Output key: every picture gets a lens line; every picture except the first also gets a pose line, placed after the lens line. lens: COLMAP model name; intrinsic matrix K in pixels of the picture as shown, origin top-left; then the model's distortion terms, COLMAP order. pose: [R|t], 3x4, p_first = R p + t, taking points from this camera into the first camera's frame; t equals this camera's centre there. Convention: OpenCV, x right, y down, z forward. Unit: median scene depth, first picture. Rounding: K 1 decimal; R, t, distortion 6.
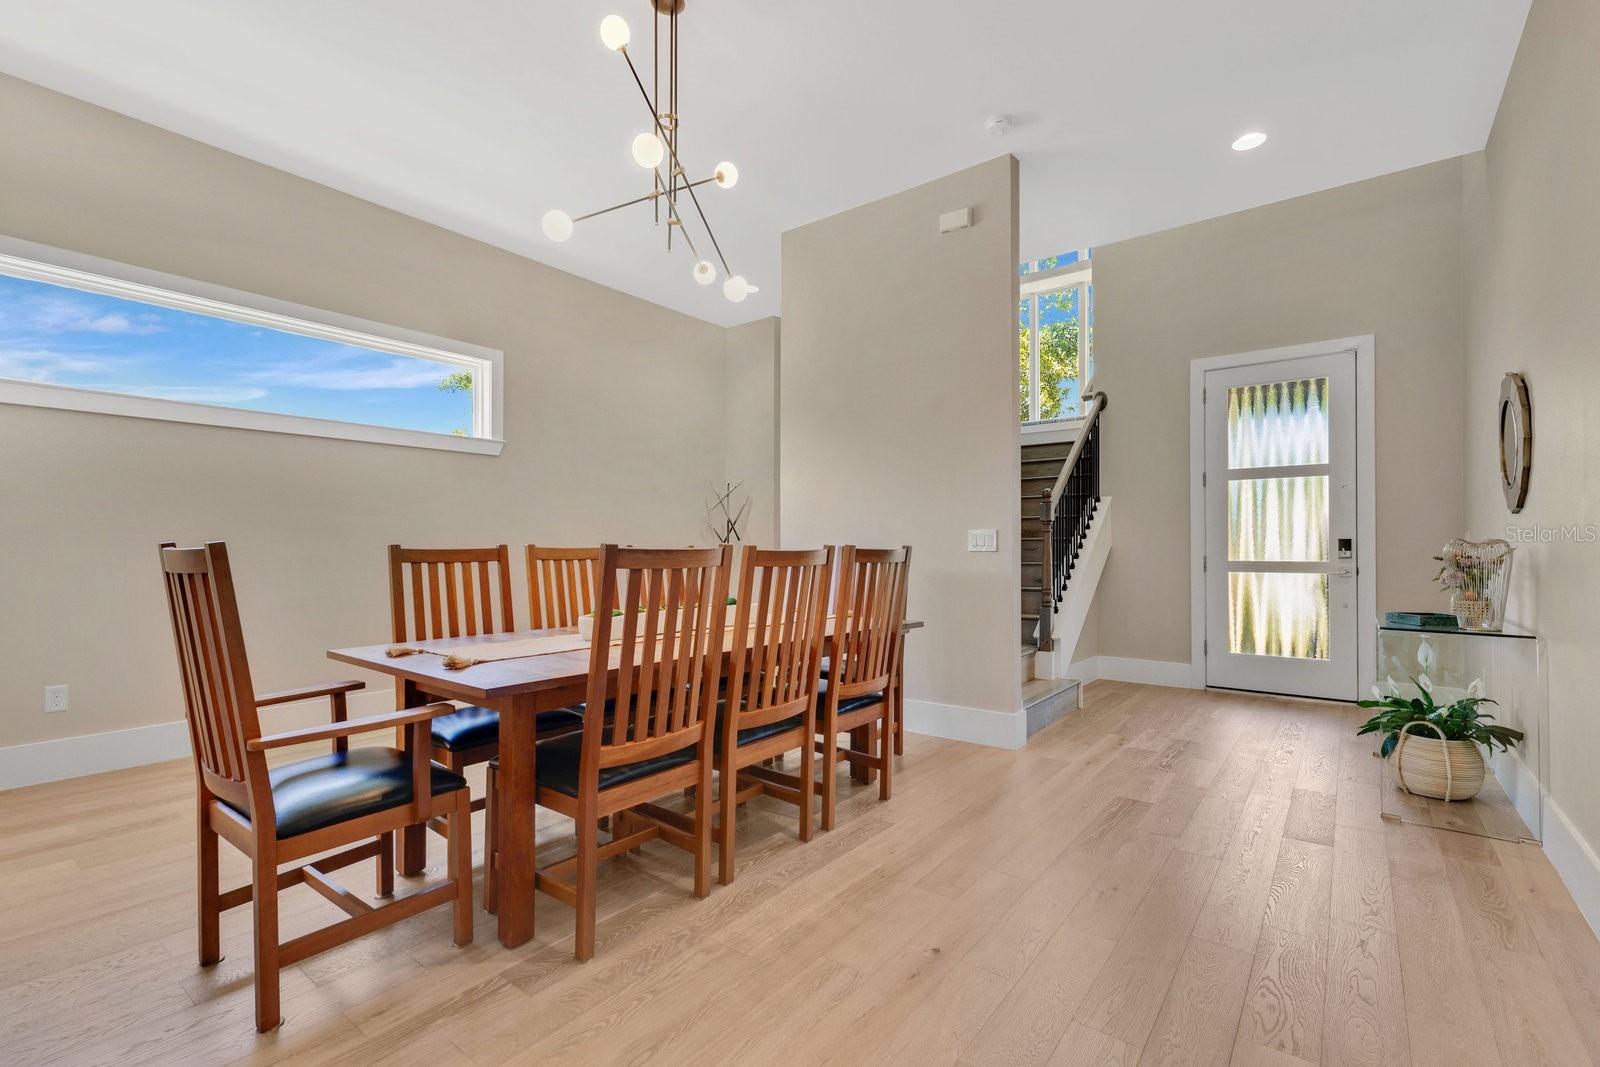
lens RADIAL K [[694.4, 0, 811.5], [0, 694.4, 542.0], [0, 0, 1]] dist [0.008310, -0.000324]
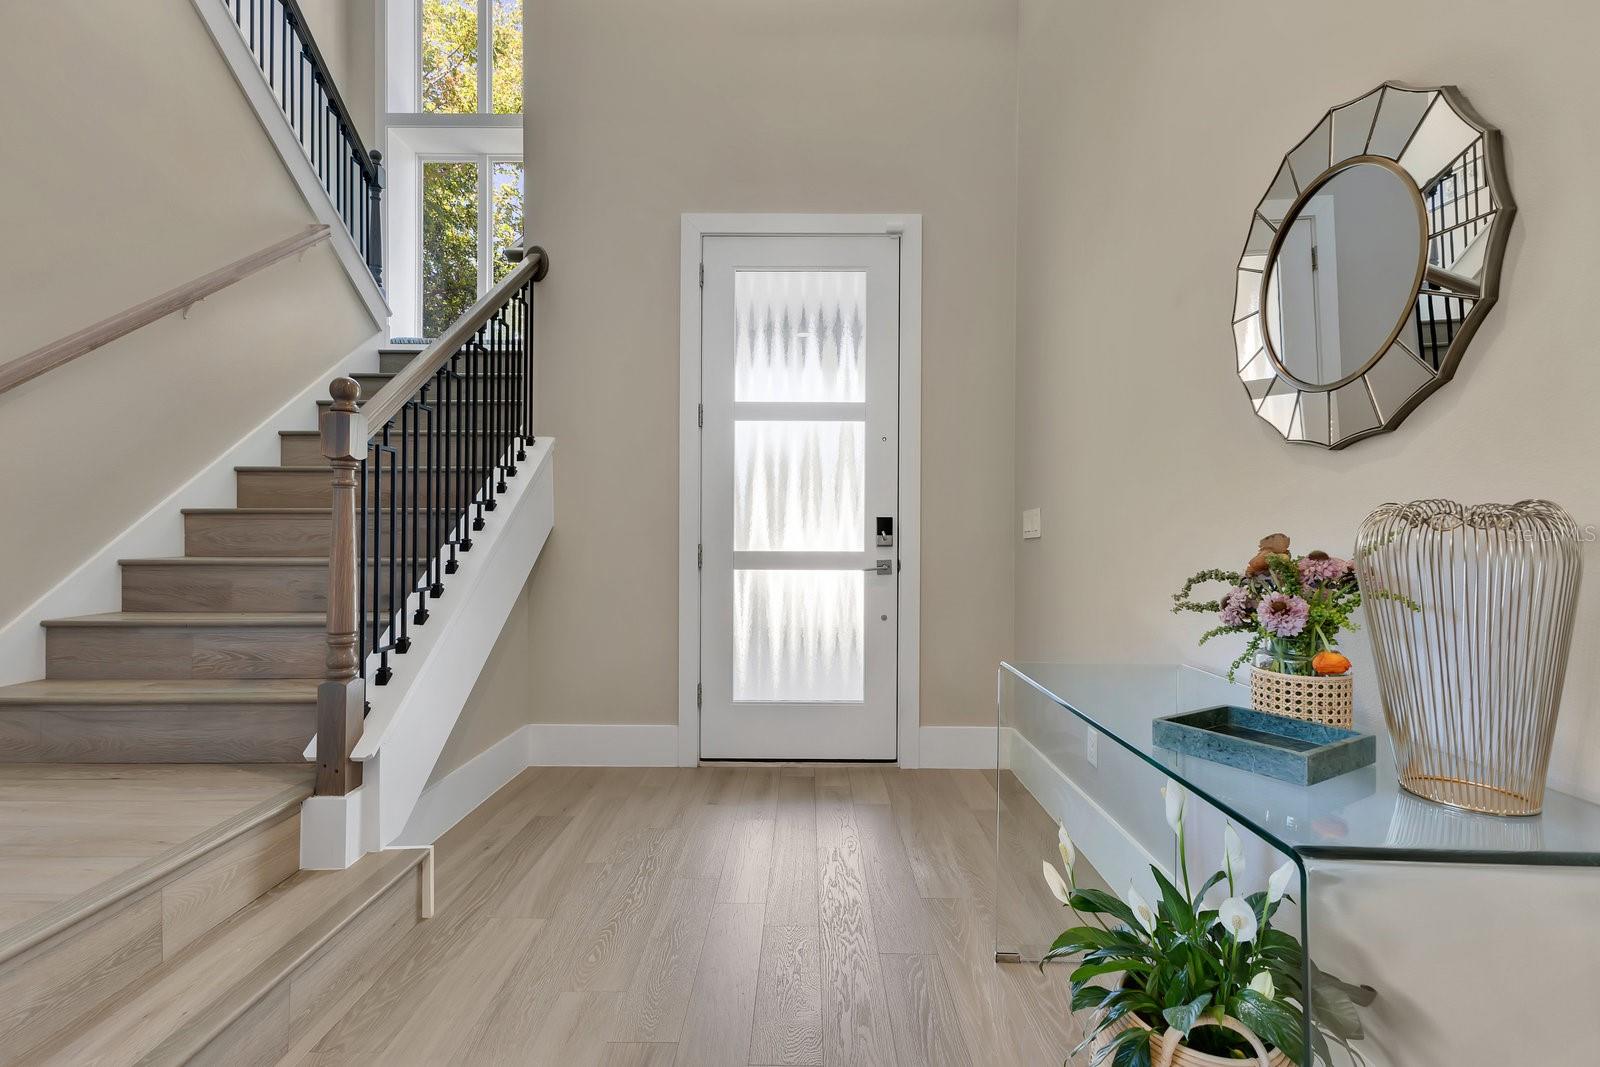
lens RADIAL K [[764.0, 0, 803.8], [0, 764.0, 526.8], [0, 0, 1]] dist [0.011045, -0.000176]
pose [[0.799276, 0.007925, 0.600912, 0.290142], [-0.007960, 0.999965, -0.002601, 0.007660], [-0.600912, -0.002705, 0.799311, 0.506693]]
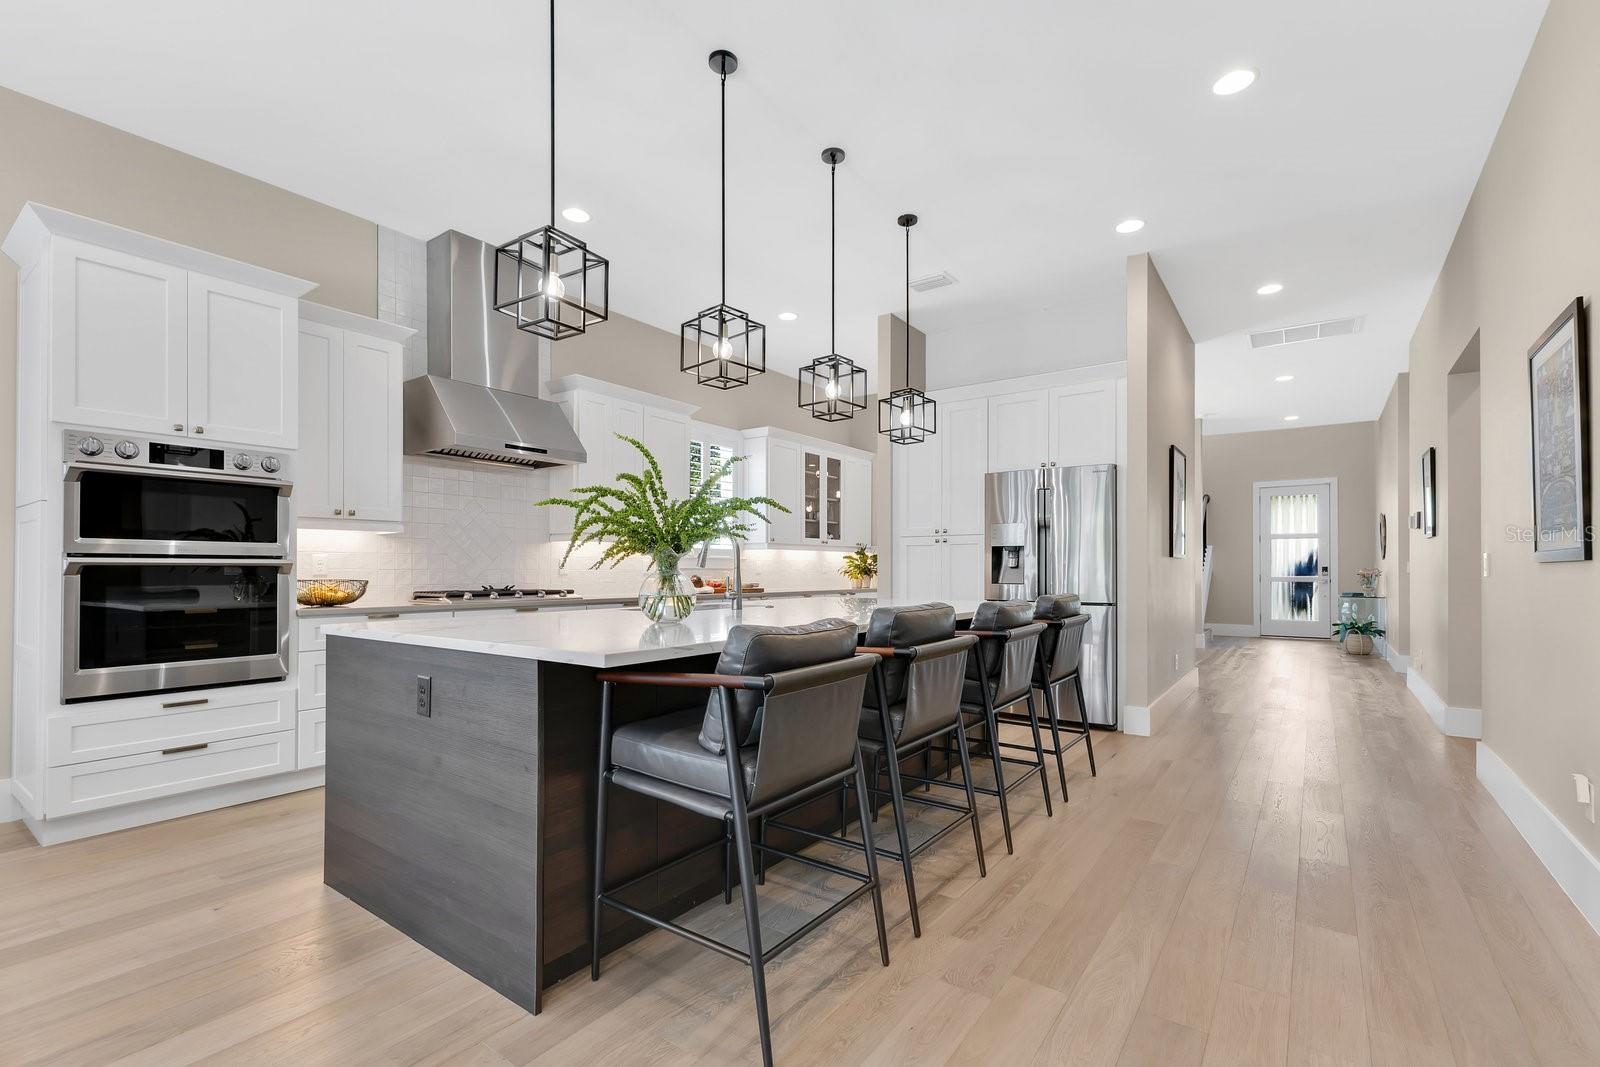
lens RADIAL K [[694.4, 0, 807.8], [0, 694.4, 567.2], [0, 0, 1]] dist [0.008310, -0.000324]
pose [[0.999544, -0.001762, 0.030139, -1.065904], [0.001632, 0.999989, 0.004341, -0.015771], [-0.030146, -0.004290, 0.999536, -1.316593]]
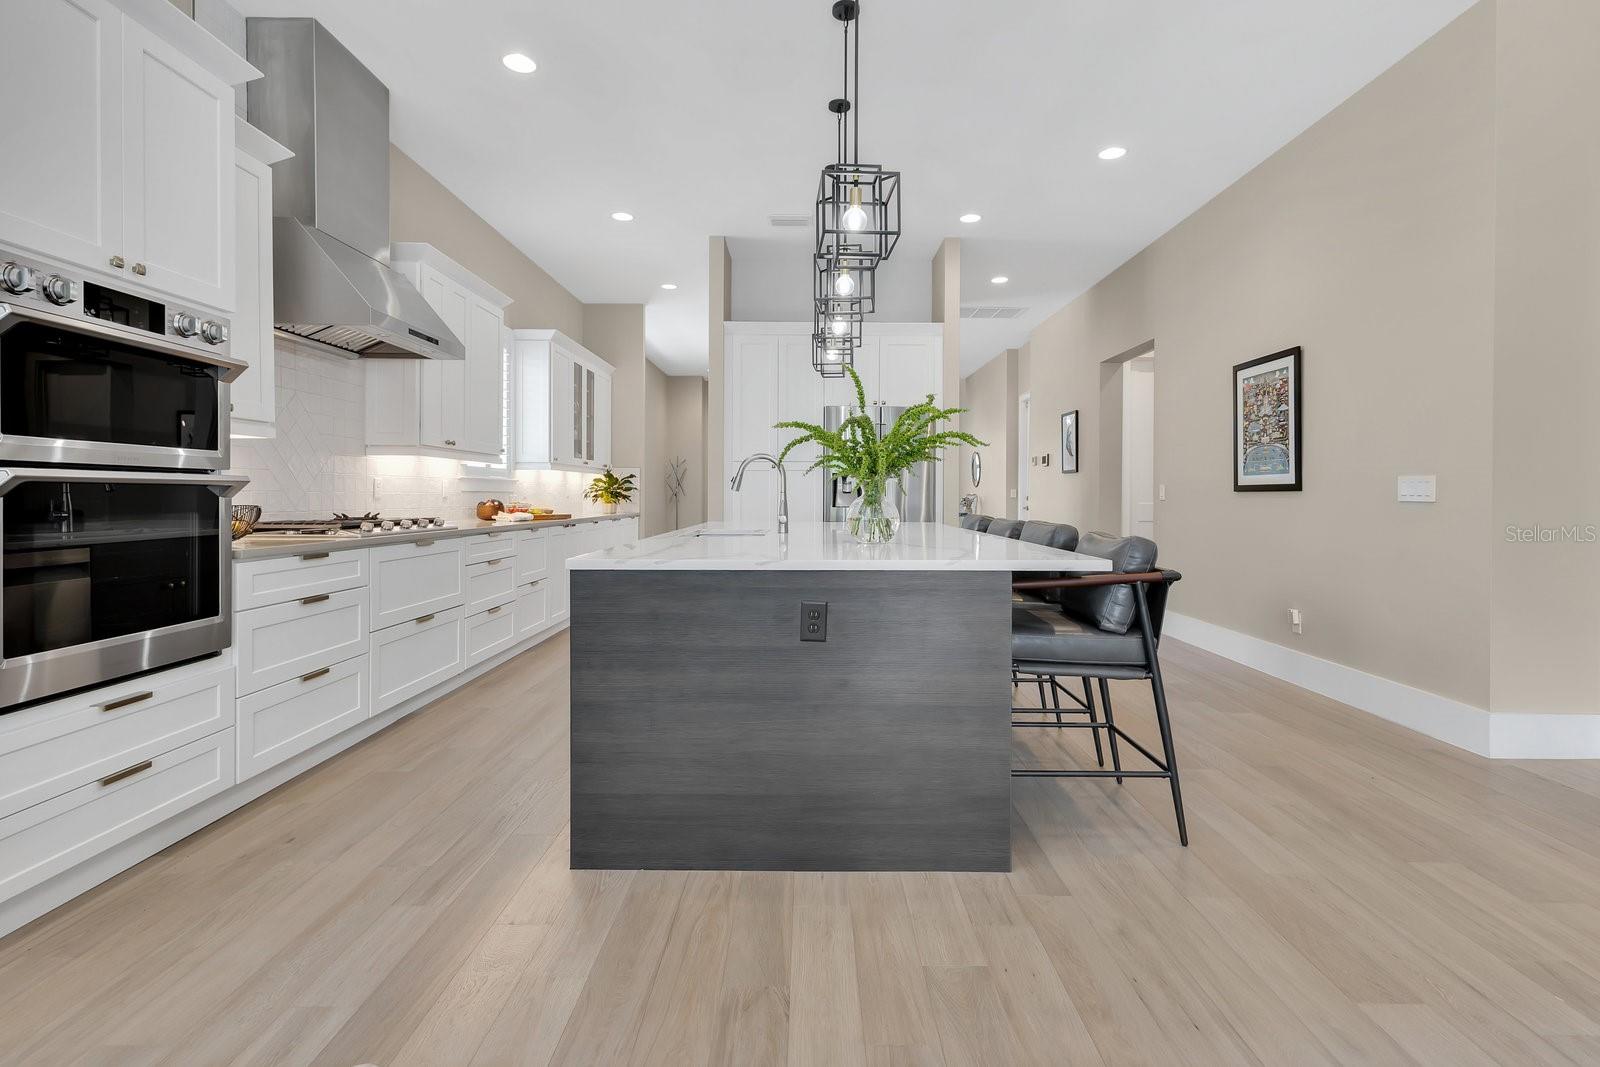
lens RADIAL K [[764.0, 0, 791.0], [0, 764.0, 492.5], [0, 0, 1]] dist [0.011045, -0.000176]
pose [[0.800429, 0.003813, 0.599415, -1.638717], [-0.008031, 0.999958, 0.004363, -0.014681], [-0.599374, -0.008306, 0.800426, -1.236820]]
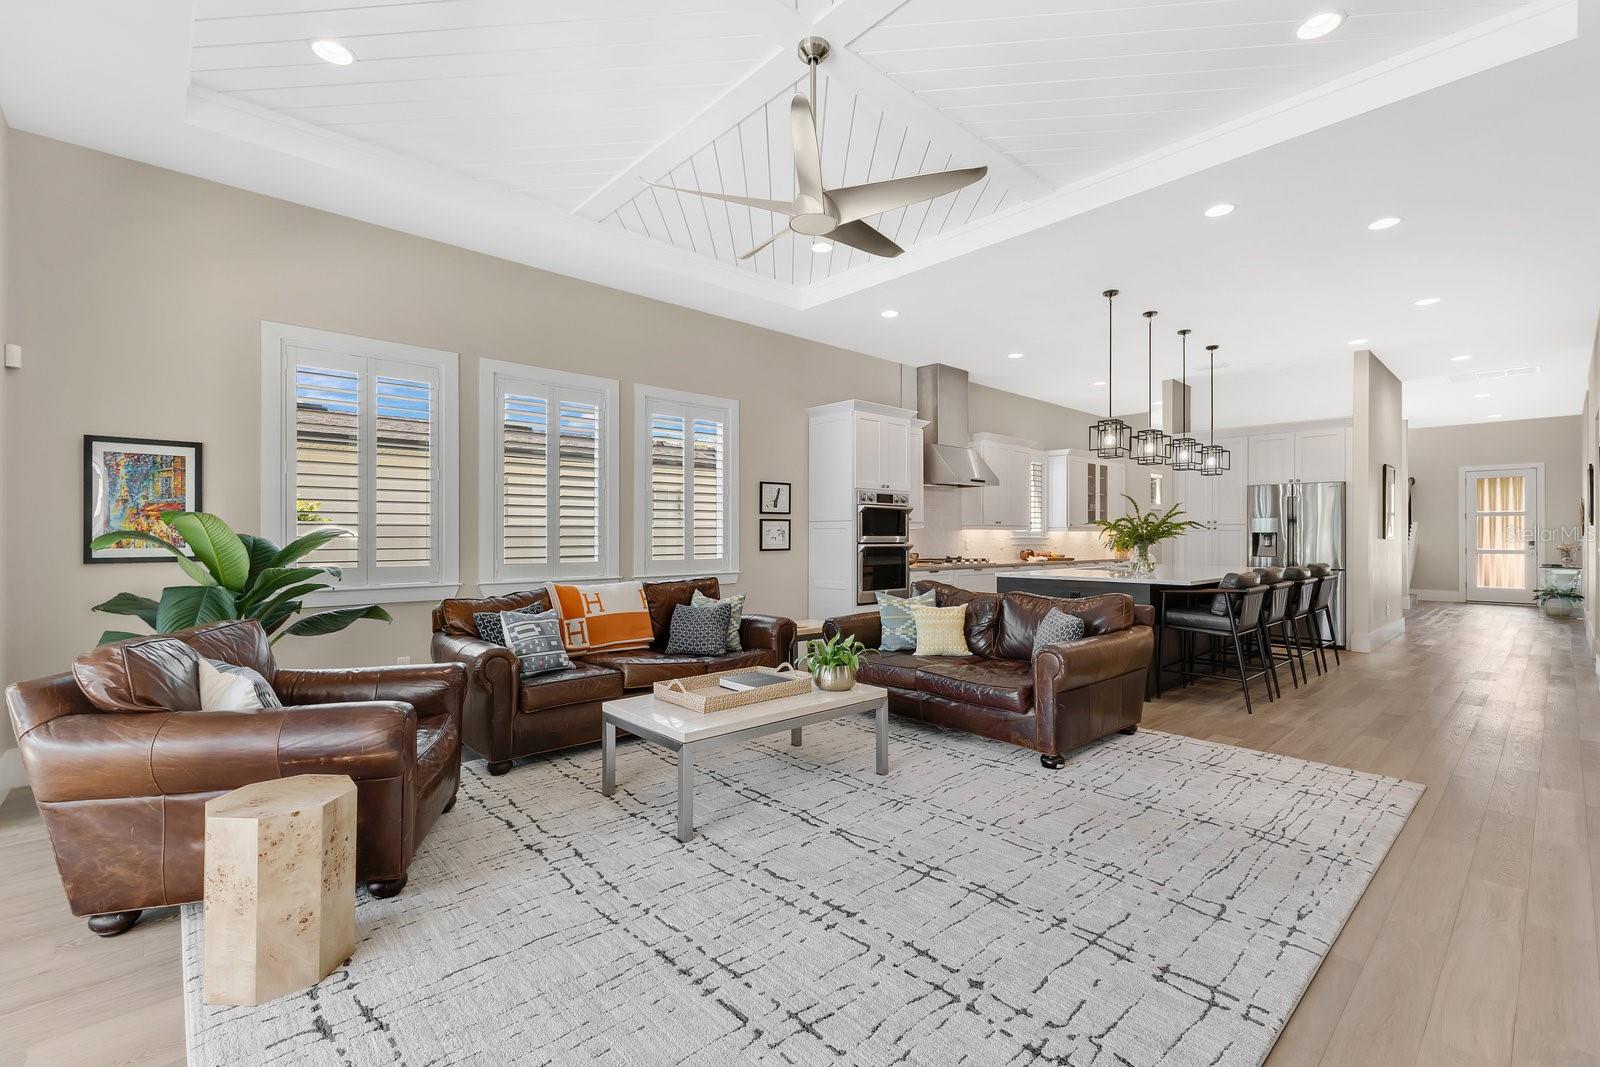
lens RADIAL K [[694.4, 0, 797.5], [0, 694.4, 533.2], [0, 0, 1]] dist [0.008310, -0.000324]
pose [[0.985476, -0.001200, -0.169812, -1.610701], [0.001950, 0.999989, 0.004251, -0.054842], [0.169805, -0.004521, 0.985467, -2.202775]]
